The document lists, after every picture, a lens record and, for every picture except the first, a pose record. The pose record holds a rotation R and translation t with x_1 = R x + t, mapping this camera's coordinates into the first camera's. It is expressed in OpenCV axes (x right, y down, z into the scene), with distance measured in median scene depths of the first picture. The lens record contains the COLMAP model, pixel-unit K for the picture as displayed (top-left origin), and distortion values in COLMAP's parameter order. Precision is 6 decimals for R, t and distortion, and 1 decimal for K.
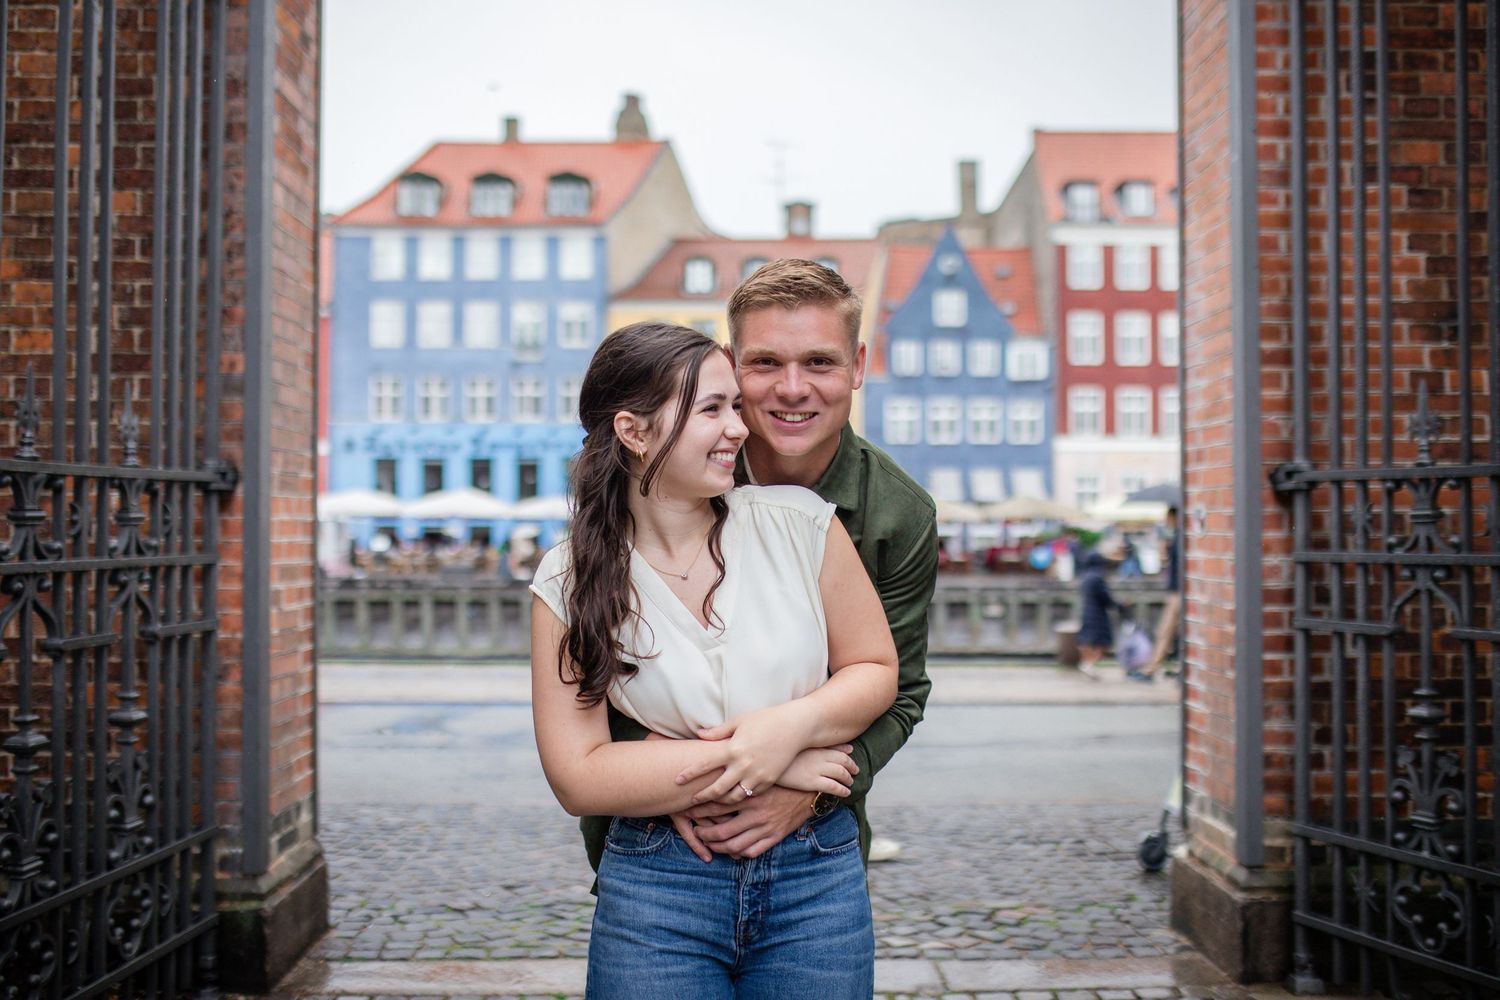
lens RADIAL K [[1619.2, 0, 750.0], [0, 1619.2, 500.0], [0, 0, 1]] dist [-0.048387, 0.049880]
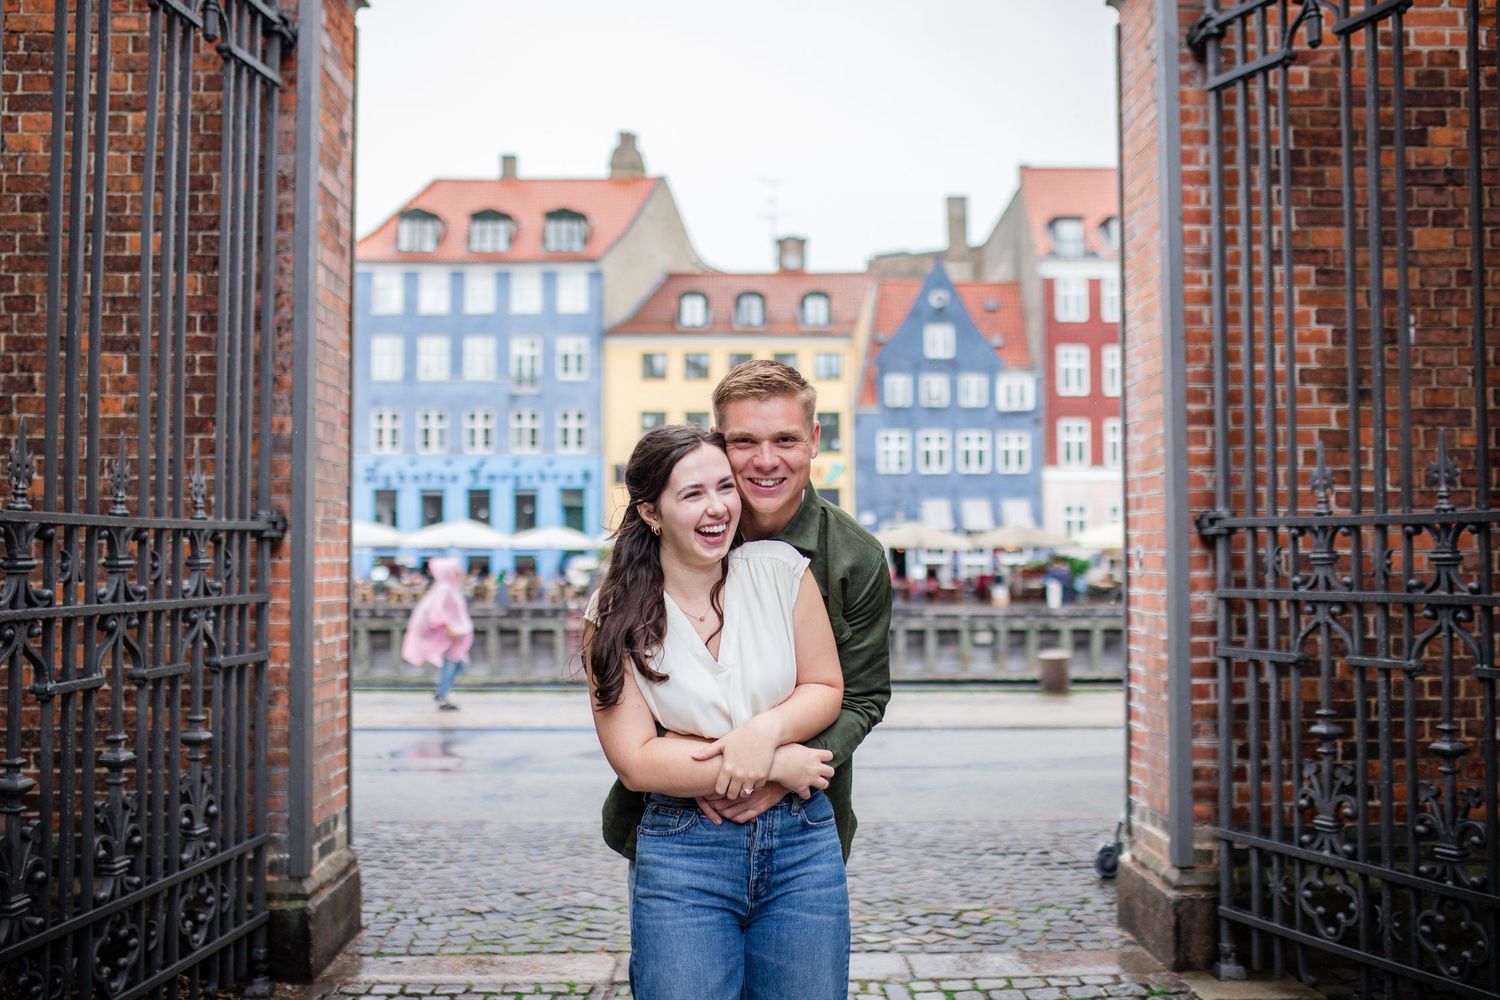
lens RADIAL K [[1619.2, 0, 750.0], [0, 1619.2, 500.0], [0, 0, 1]] dist [-0.048387, 0.049880]
pose [[0.999991, -0.002548, 0.003262, 0.004301], [0.002603, 0.999856, -0.016786, -0.011104], [-0.003218, 0.016794, 0.999854, -0.122743]]
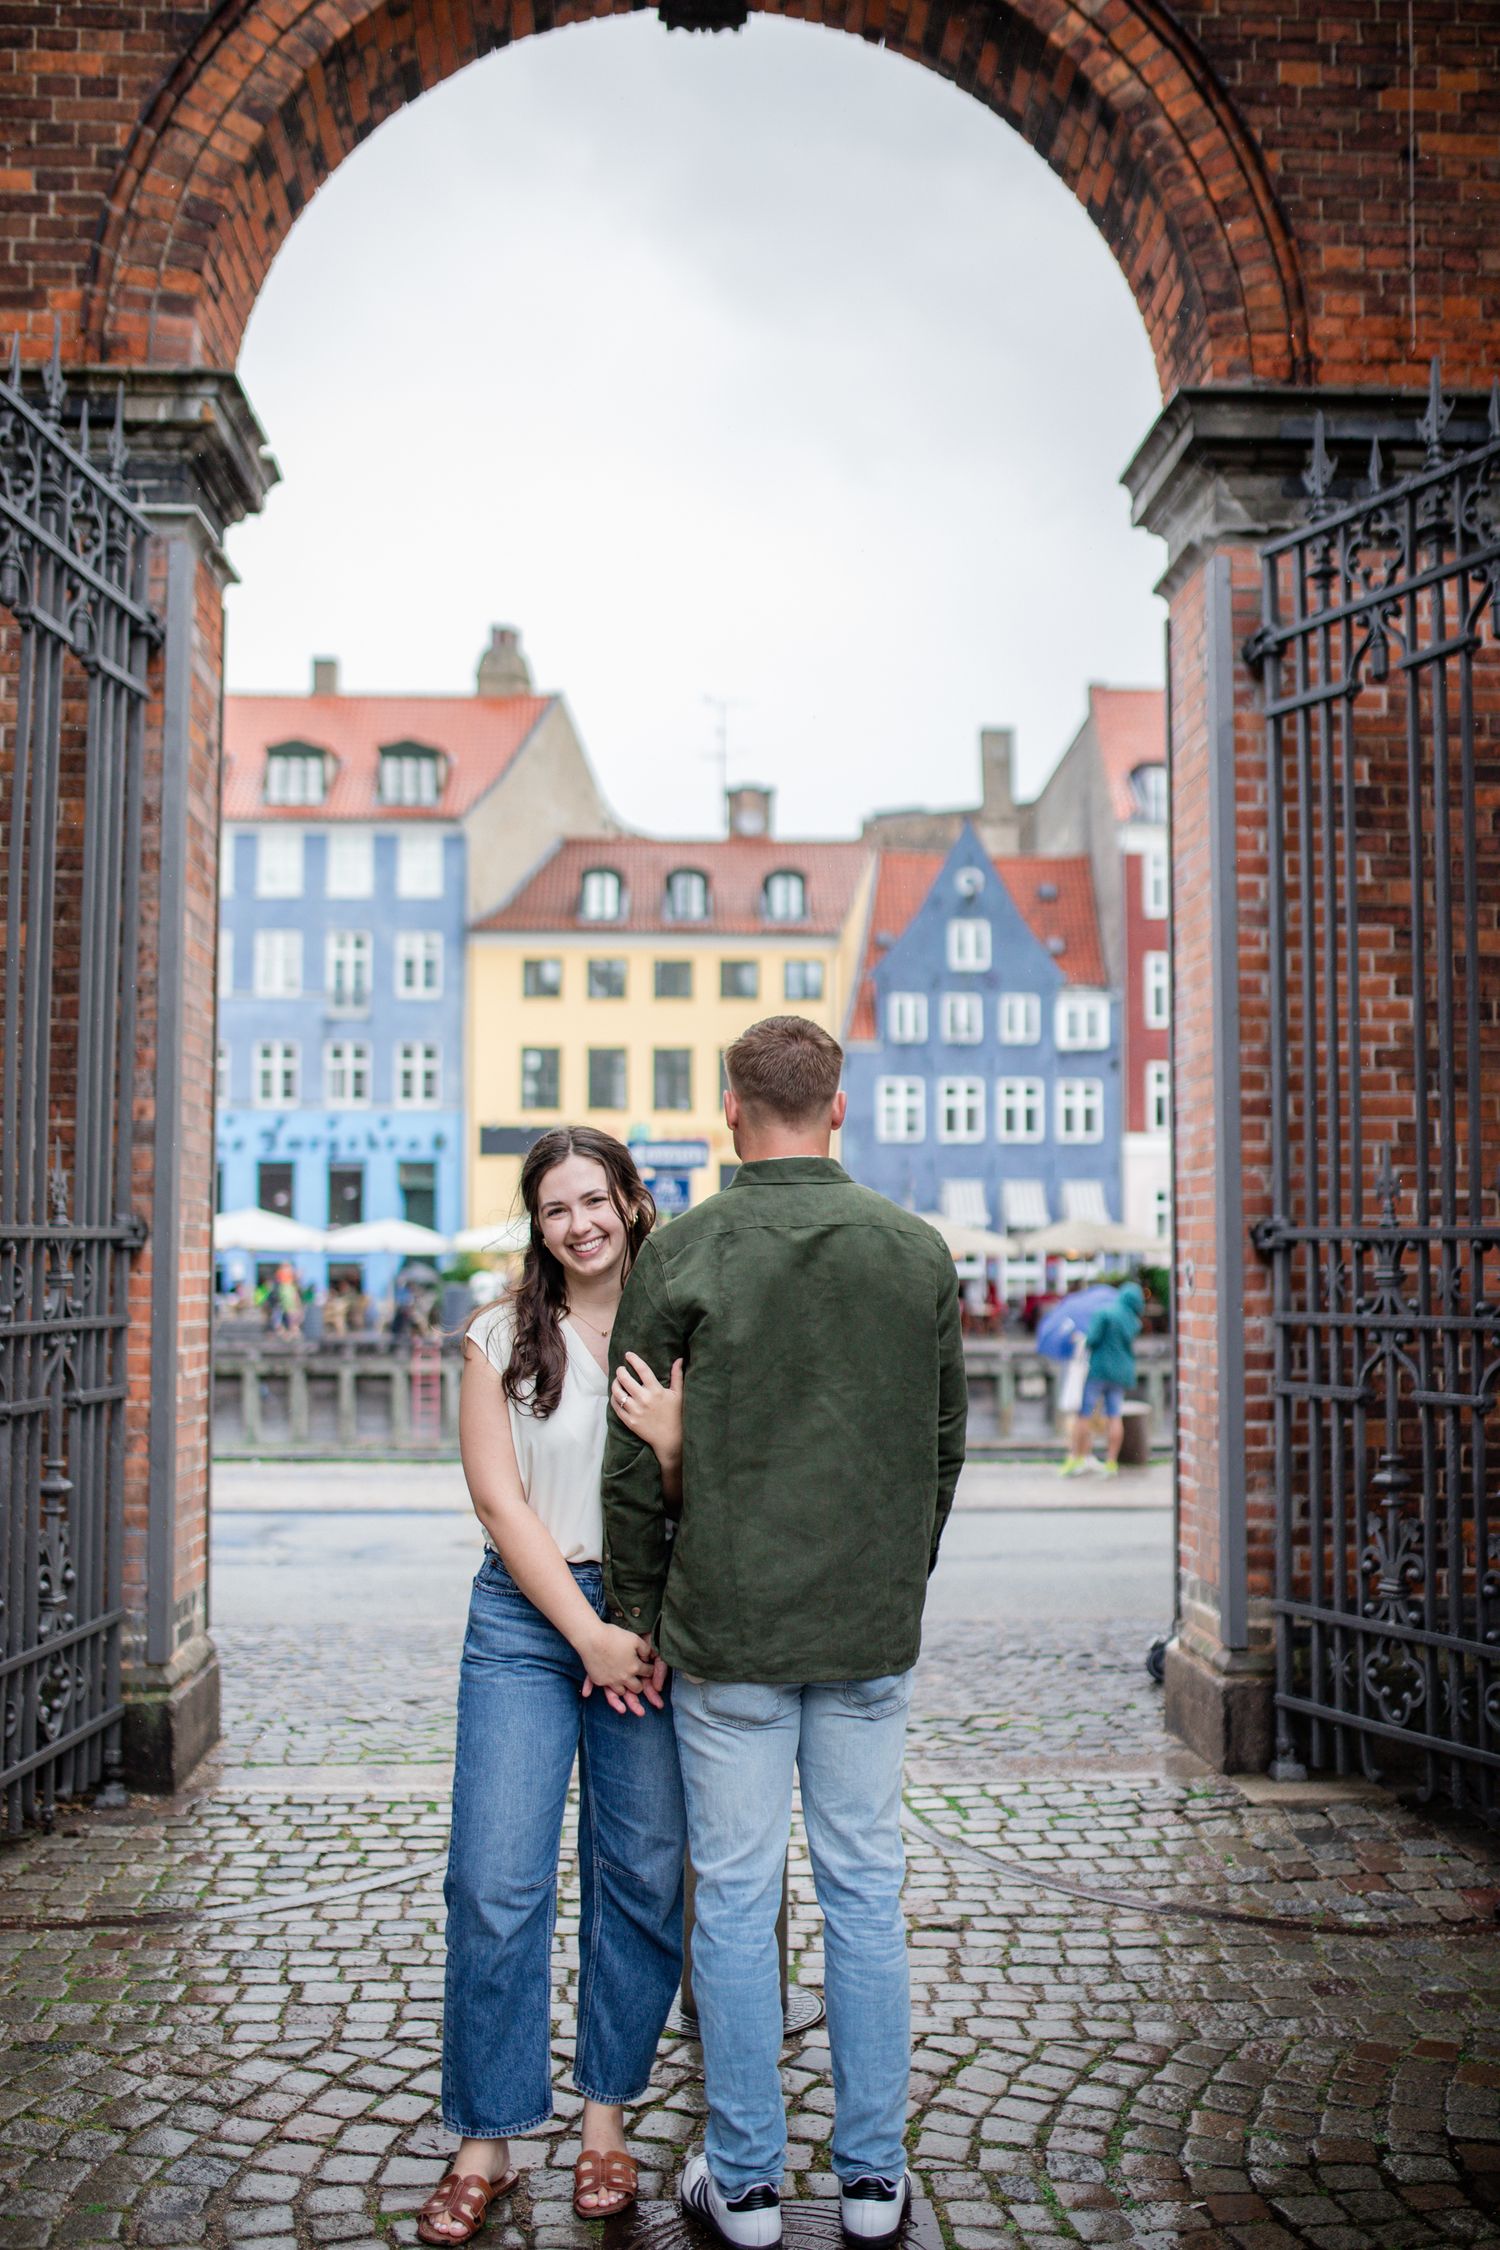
lens RADIAL K [[2529.5, 0, 794.5], [0, 2529.5, 1152.4], [0, 0, 1]] dist [-0.027795, -0.038033]
pose [[0.998795, 0.003148, 0.048971, -0.015639], [-0.001882, 0.999663, -0.025879, -0.021133], [-0.049036, 0.025756, 0.998465, -0.422983]]
